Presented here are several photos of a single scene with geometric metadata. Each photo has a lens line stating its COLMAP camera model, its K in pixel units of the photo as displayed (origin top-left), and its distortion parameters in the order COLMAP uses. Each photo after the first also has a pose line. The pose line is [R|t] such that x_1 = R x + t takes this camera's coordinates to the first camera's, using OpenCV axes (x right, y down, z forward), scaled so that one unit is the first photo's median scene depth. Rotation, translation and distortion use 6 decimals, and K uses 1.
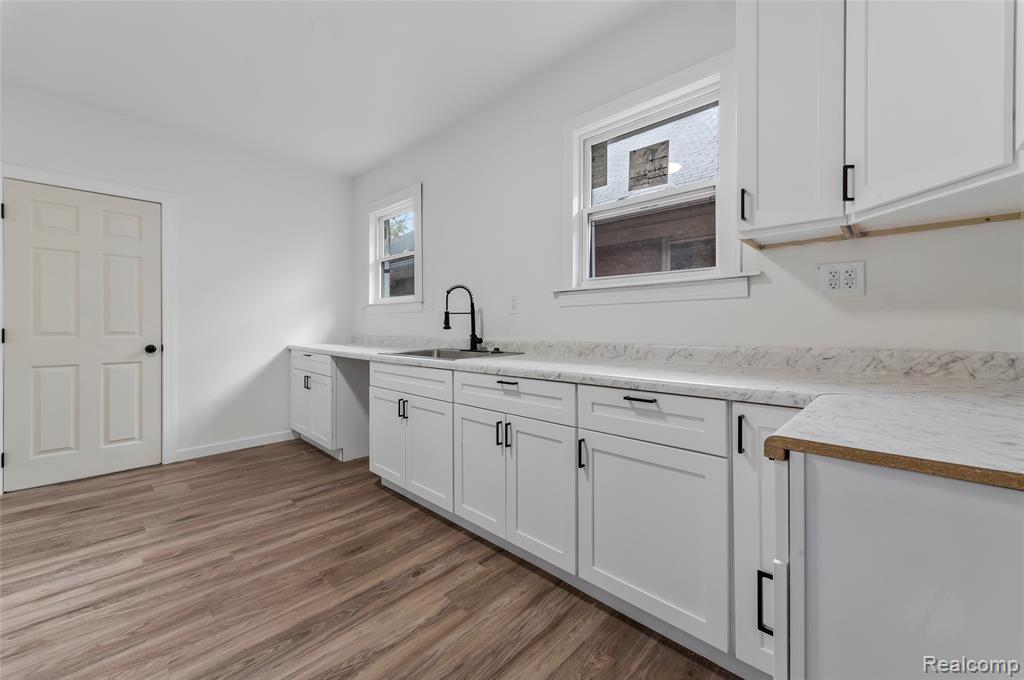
lens RADIAL K [[421.3, 0, 515.0], [0, 421.3, 331.3], [0, 0, 1]] dist [0.024042, -0.016129]
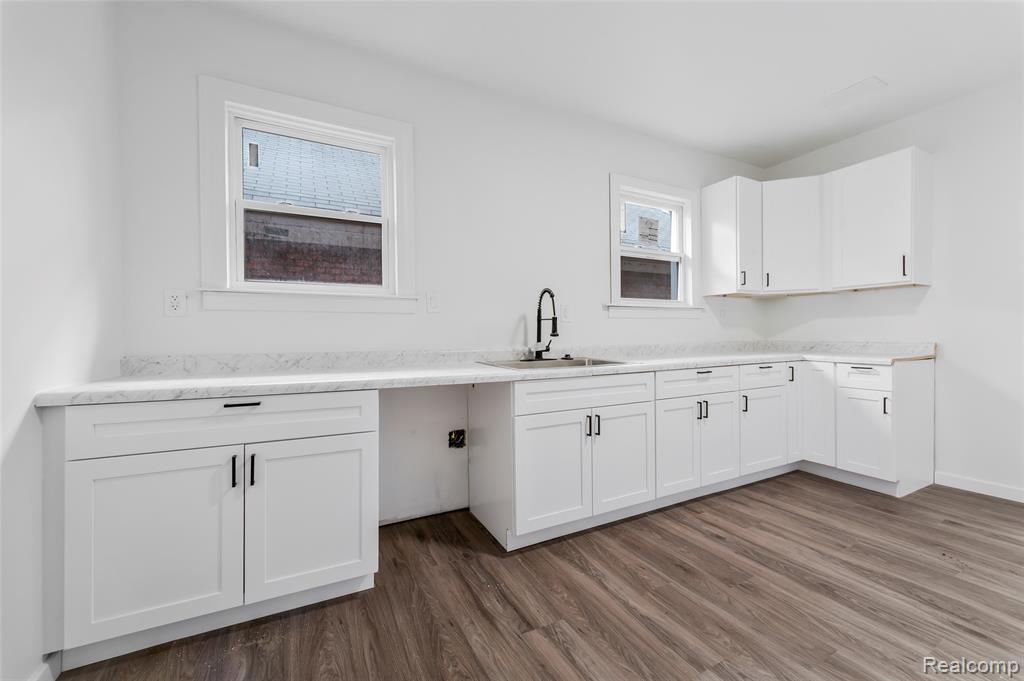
lens RADIAL K [[418.0, 0, 505.2], [0, 418.0, 324.9], [0, 0, 1]] dist [0.000600, 0.000582]
pose [[0.307002, 0.006949, 0.951683, -1.454758], [0.018281, 0.999746, -0.013197, -0.028906], [-0.951533, 0.021449, 0.306797, 1.122300]]
